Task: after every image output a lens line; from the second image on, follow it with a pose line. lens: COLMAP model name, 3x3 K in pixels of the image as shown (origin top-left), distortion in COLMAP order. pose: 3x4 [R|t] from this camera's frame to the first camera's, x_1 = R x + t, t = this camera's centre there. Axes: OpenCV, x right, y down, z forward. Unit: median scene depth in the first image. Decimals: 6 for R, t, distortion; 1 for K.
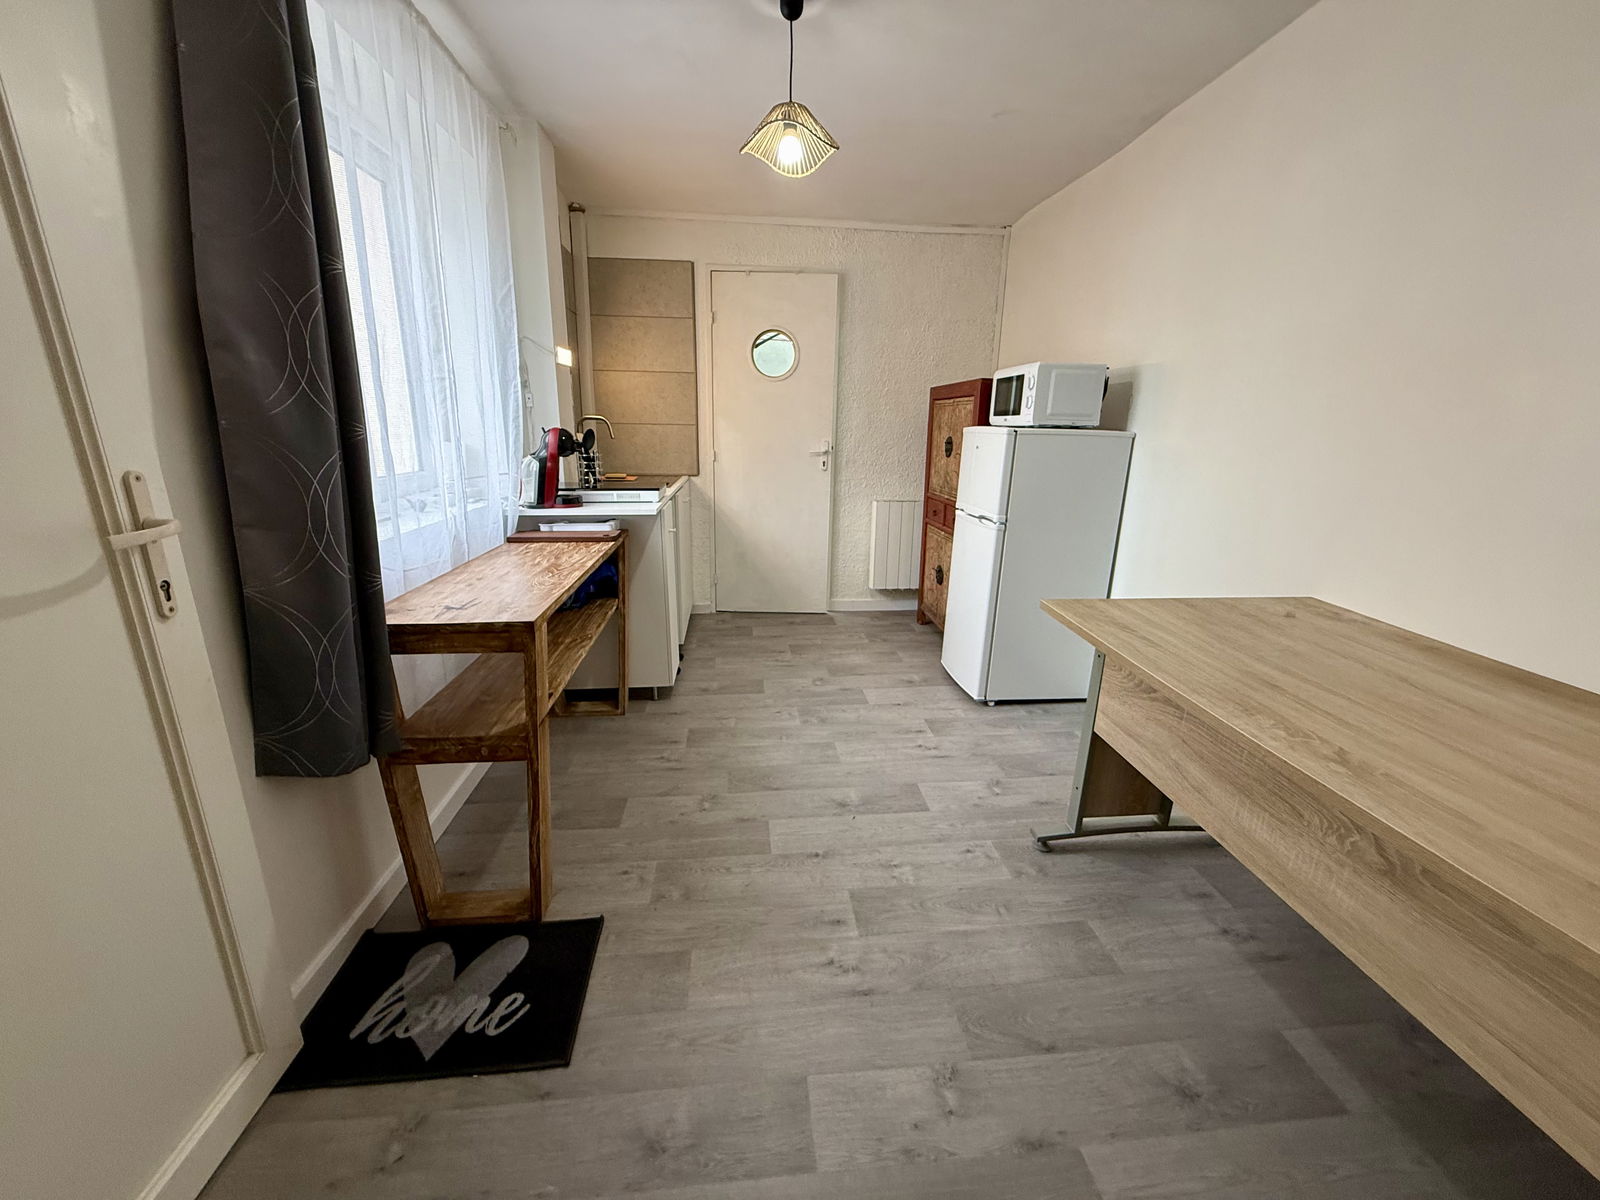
lens RADIAL K [[639.1, 0, 799.1], [0, 639.1, 594.6], [0, 0, 1]] dist [-0.000877, 0.000000]
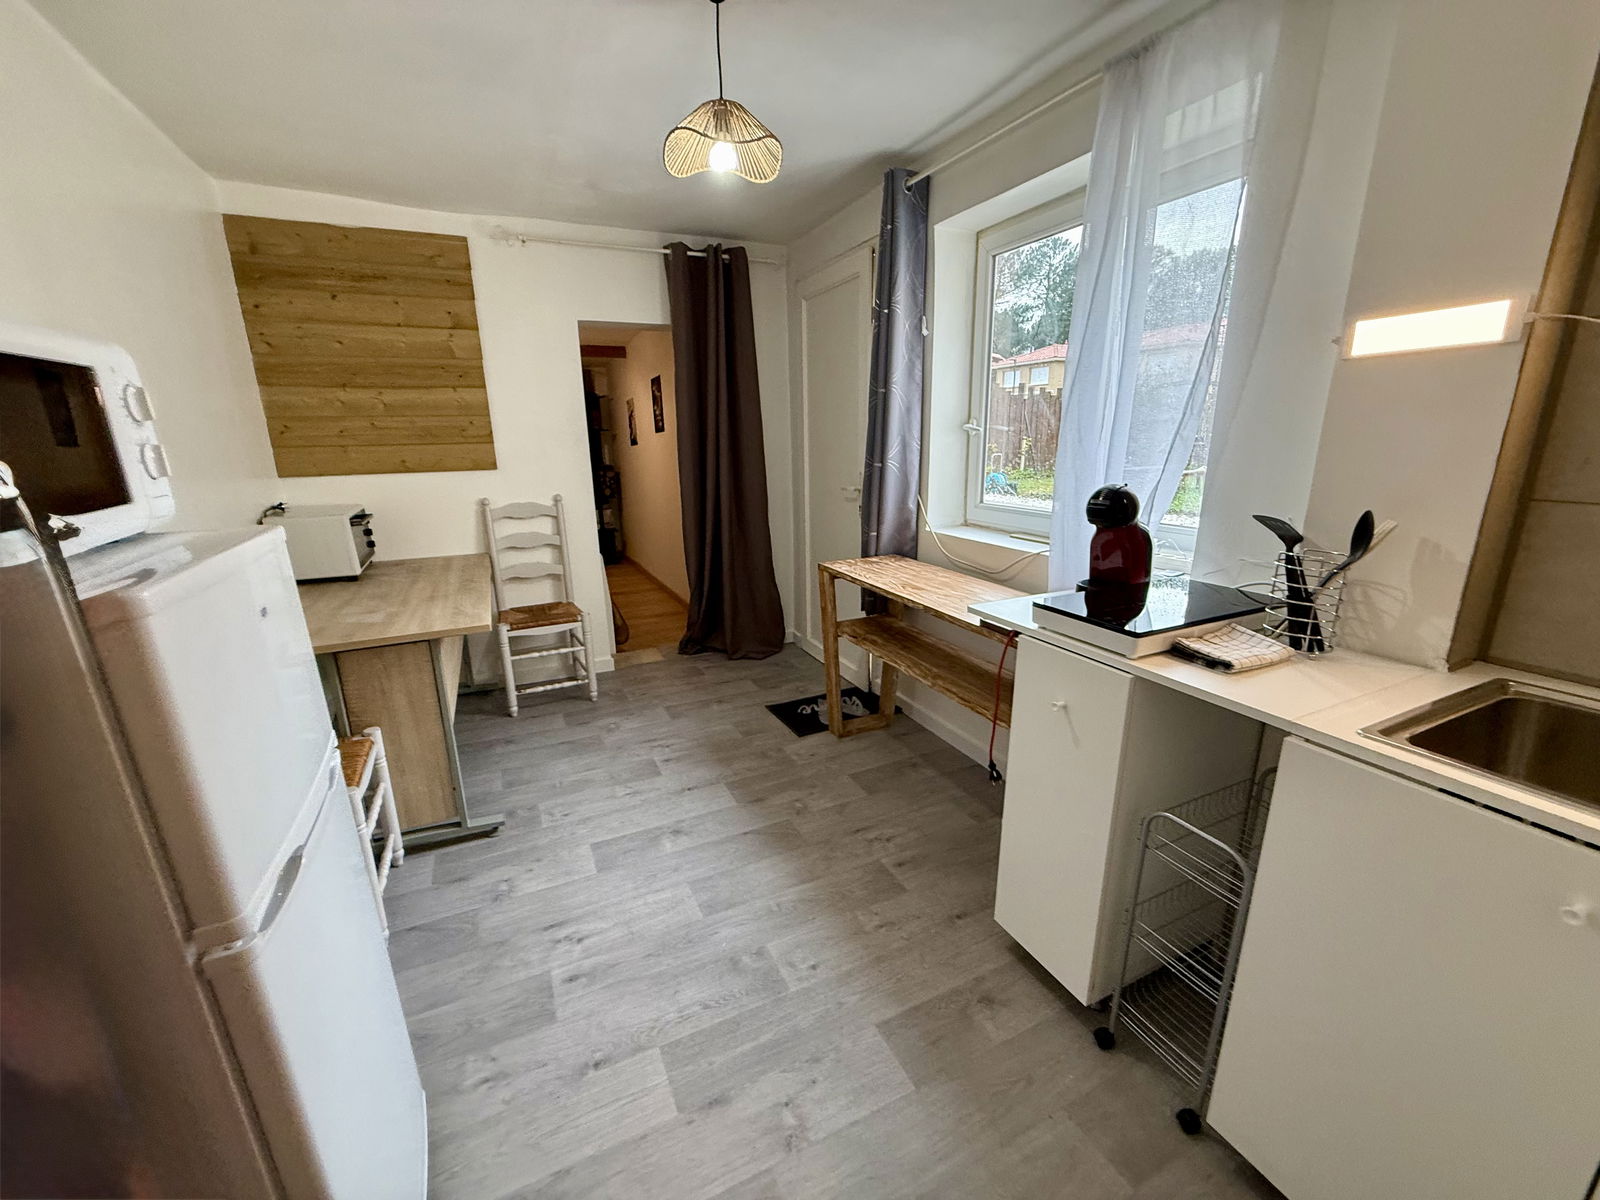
lens RADIAL K [[639.1, 0, 797.4], [0, 639.1, 606.1], [0, 0, 1]] dist [-0.000877, 0.000000]
pose [[-0.939921, 0.093283, -0.328400, 0.192735], [-0.084880, 0.867884, 0.489462, -0.522700], [0.330672, 0.487931, -0.807824, 1.746828]]
